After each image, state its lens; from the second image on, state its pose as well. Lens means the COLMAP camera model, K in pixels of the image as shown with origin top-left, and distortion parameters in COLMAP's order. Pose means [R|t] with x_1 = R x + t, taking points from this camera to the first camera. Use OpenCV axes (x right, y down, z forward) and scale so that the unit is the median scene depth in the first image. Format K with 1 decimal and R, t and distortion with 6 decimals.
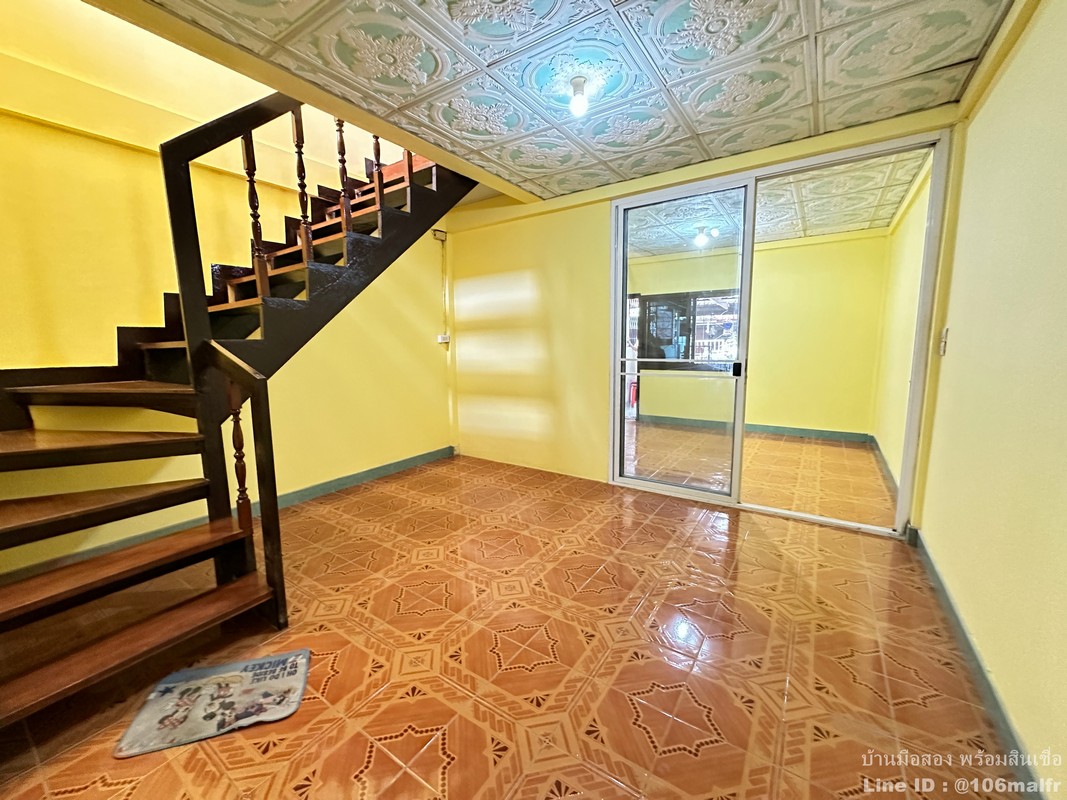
lens RADIAL K [[423.8, 0, 537.7], [0, 423.8, 403.9], [0, 0, 1]] dist [-0.009507, 0.000105]
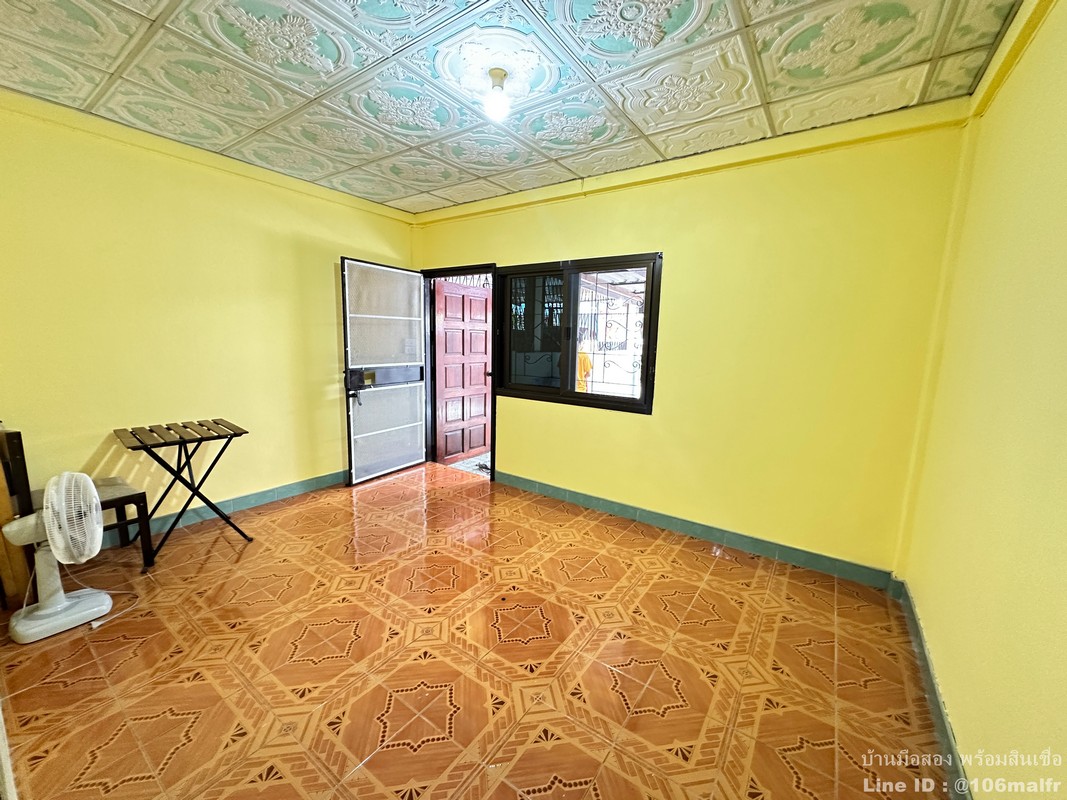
lens RADIAL K [[423.8, 0, 534.2], [0, 423.8, 403.9], [0, 0, 1]] dist [-0.009507, 0.000105]
pose [[0.999102, 0.037317, -0.020071, 0.004595], [-0.037161, 0.999277, 0.008076, -0.034462], [0.020358, -0.007323, 0.999766, -0.165577]]
